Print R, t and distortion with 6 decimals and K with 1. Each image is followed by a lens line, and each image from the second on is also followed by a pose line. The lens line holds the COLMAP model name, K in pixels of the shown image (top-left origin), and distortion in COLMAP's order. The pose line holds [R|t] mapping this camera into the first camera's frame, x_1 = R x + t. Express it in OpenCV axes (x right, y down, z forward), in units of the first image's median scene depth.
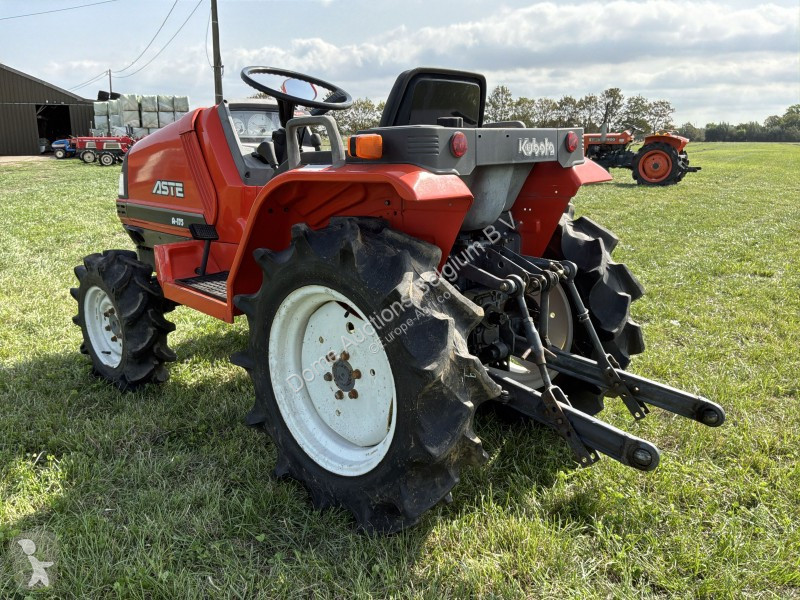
lens RADIAL K [[714.7, 0, 392.8], [0, 714.7, 299.8], [0, 0, 1]] dist [0.023854, -0.052065]
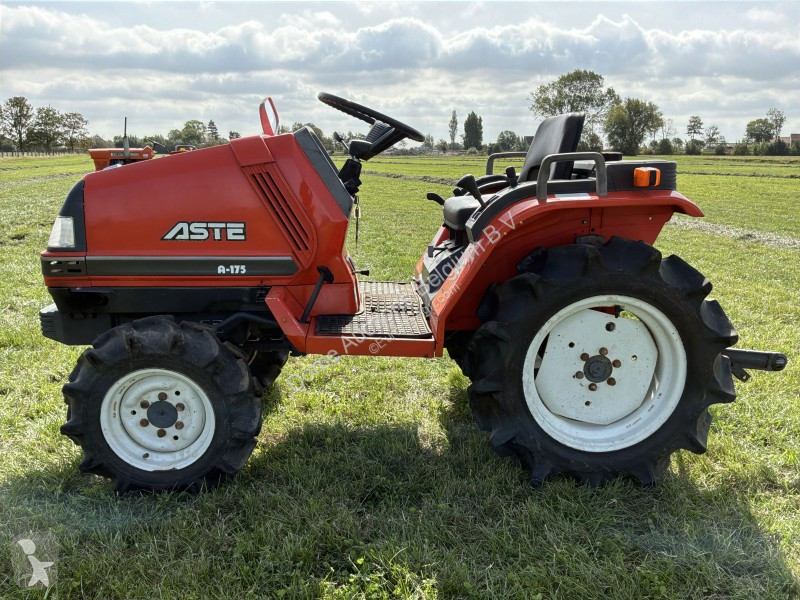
lens RADIAL K [[714.7, 0, 392.8], [0, 714.7, 299.8], [0, 0, 1]] dist [0.023854, -0.052065]
pose [[0.653860, -0.156118, 0.740334, -0.102876], [0.165825, 0.984261, 0.061100, -0.012169], [-0.738220, 0.082815, 0.669457, 0.039849]]
